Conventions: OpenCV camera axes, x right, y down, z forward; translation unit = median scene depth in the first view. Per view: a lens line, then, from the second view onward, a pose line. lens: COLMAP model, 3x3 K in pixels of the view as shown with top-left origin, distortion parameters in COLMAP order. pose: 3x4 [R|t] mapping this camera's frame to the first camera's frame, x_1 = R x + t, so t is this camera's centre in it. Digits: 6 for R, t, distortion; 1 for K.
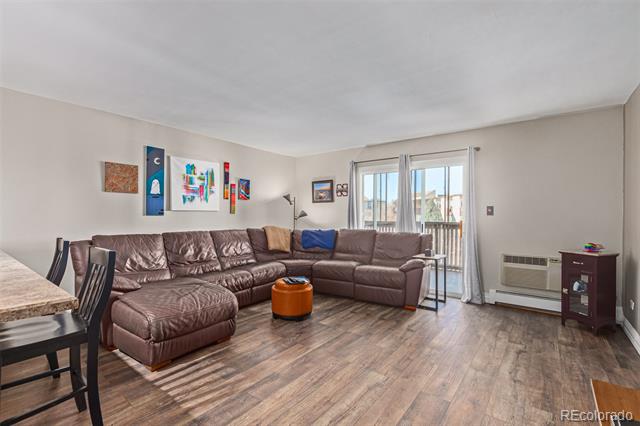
lens RADIAL K [[292.4, 0, 322.3], [0, 292.4, 214.5], [0, 0, 1]] dist [0.006216, -0.004341]
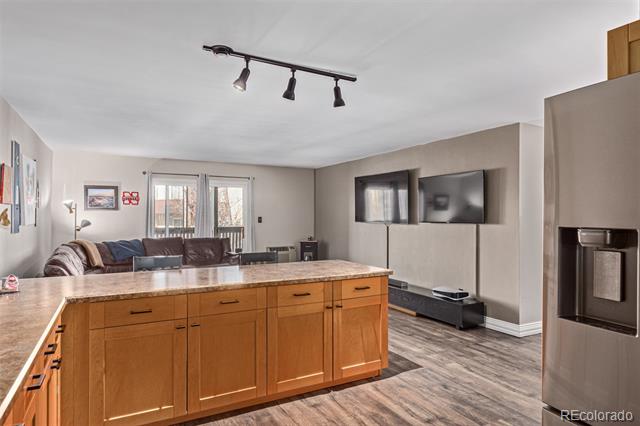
lens RADIAL K [[383.1, 0, 321.4], [0, 383.1, 211.2], [0, 0, 1]] dist [-0.007730, -0.004120]
pose [[0.403229, 0.005183, 0.915084, -1.144470], [-0.000455, 0.999985, -0.005464, -0.046820], [-0.915099, 0.001786, 0.403226, -0.108442]]
